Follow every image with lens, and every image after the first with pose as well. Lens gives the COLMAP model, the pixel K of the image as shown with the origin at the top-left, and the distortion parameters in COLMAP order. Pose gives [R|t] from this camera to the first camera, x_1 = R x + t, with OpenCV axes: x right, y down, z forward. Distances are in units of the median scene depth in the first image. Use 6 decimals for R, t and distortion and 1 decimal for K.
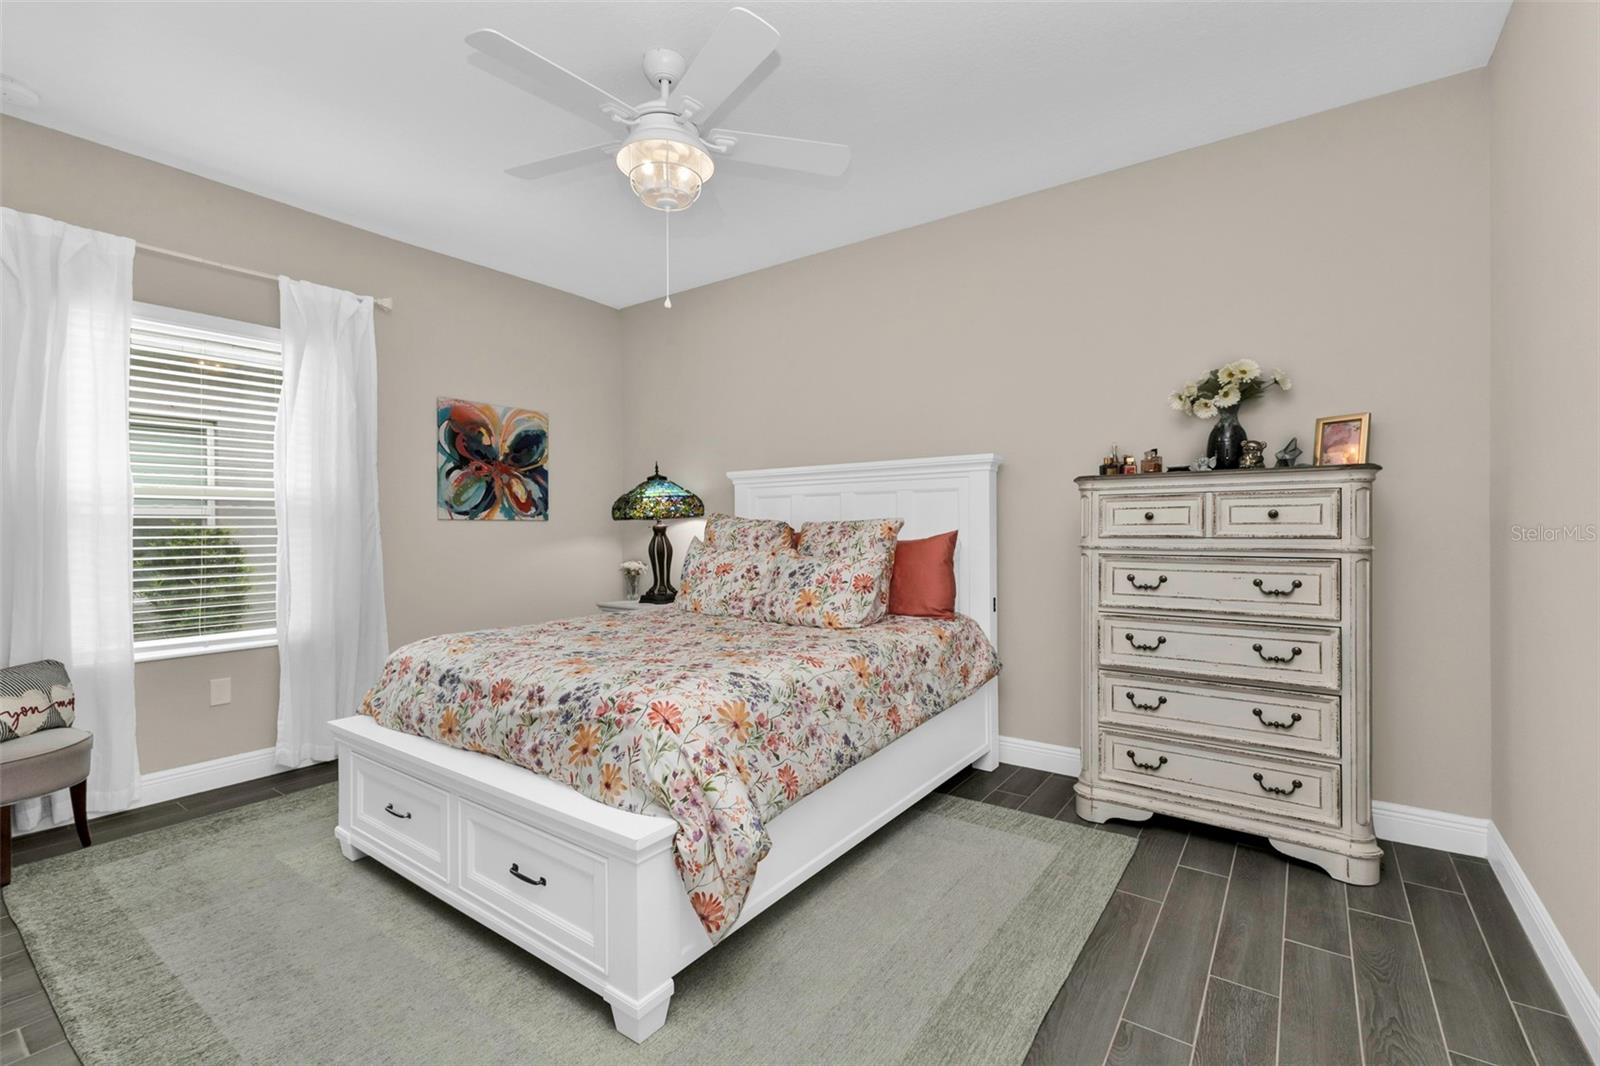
lens RADIAL K [[701.1, 0, 809.2], [0, 701.1, 529.9], [0, 0, 1]] dist [0.009599, -0.001175]
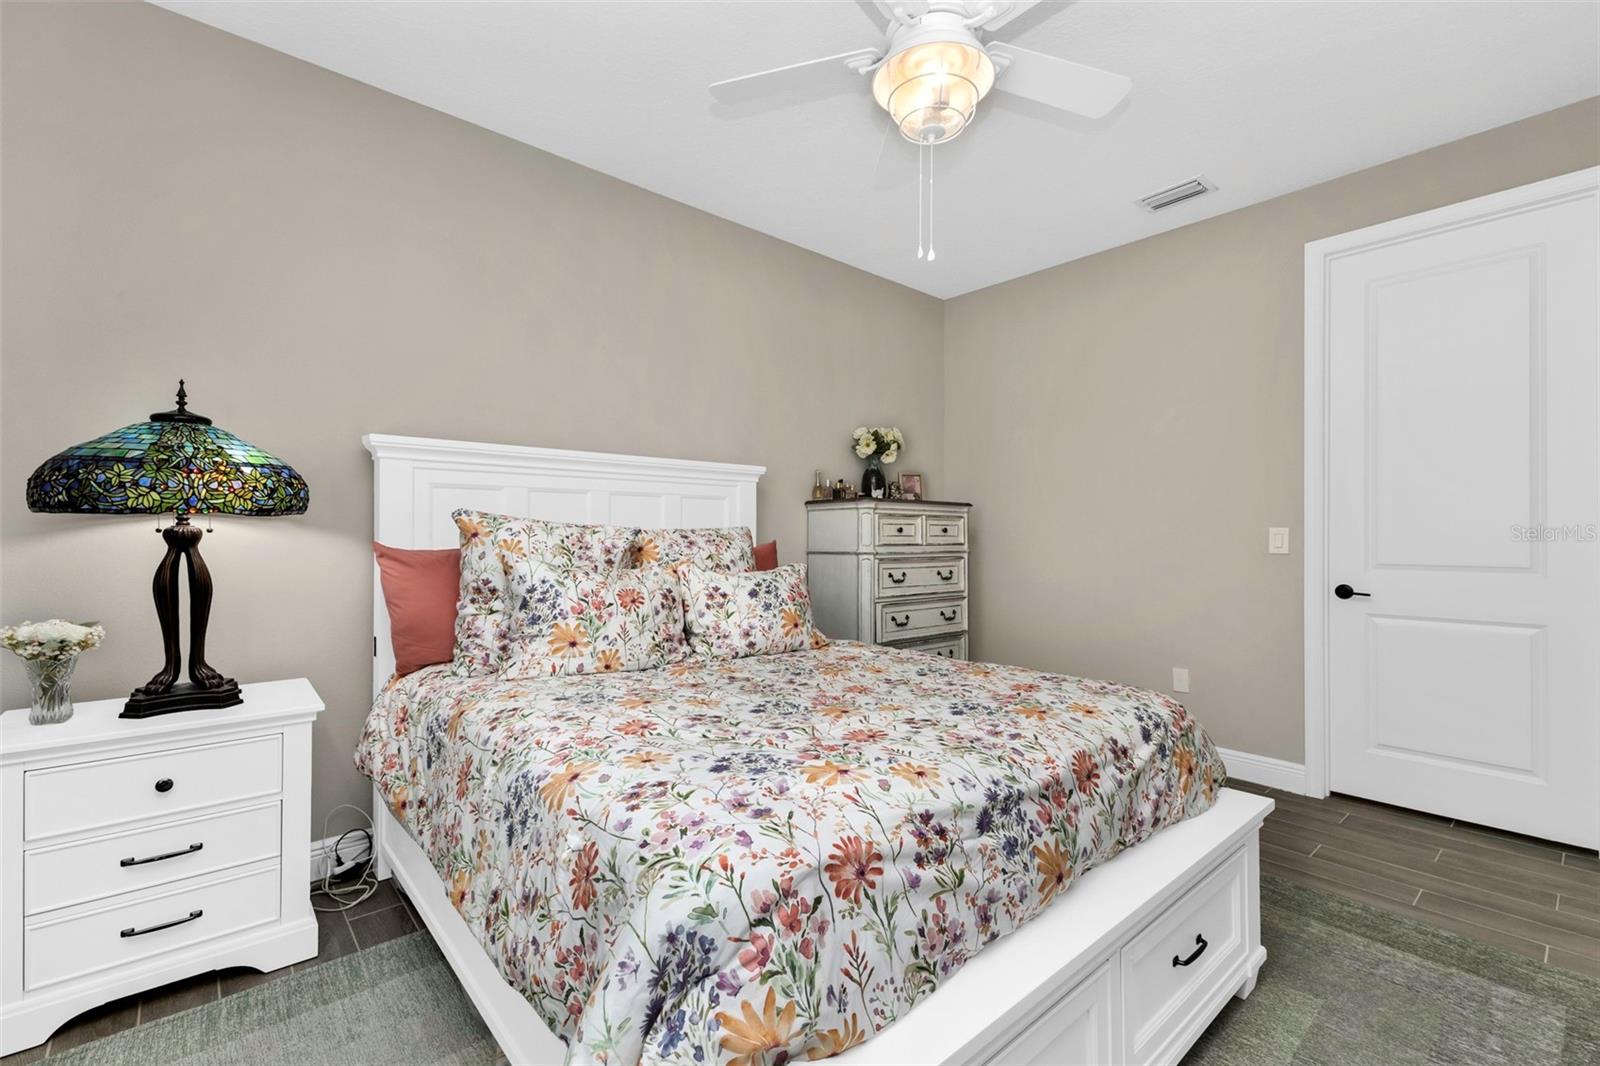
lens RADIAL K [[701.1, 0, 810.3], [0, 701.1, 535.8], [0, 0, 1]] dist [0.009599, -0.001175]
pose [[0.219809, 0.009614, 0.975495, -0.892273], [0.002245, 0.999944, -0.010361, 0.005803], [-0.975540, 0.004467, 0.219776, 0.849636]]
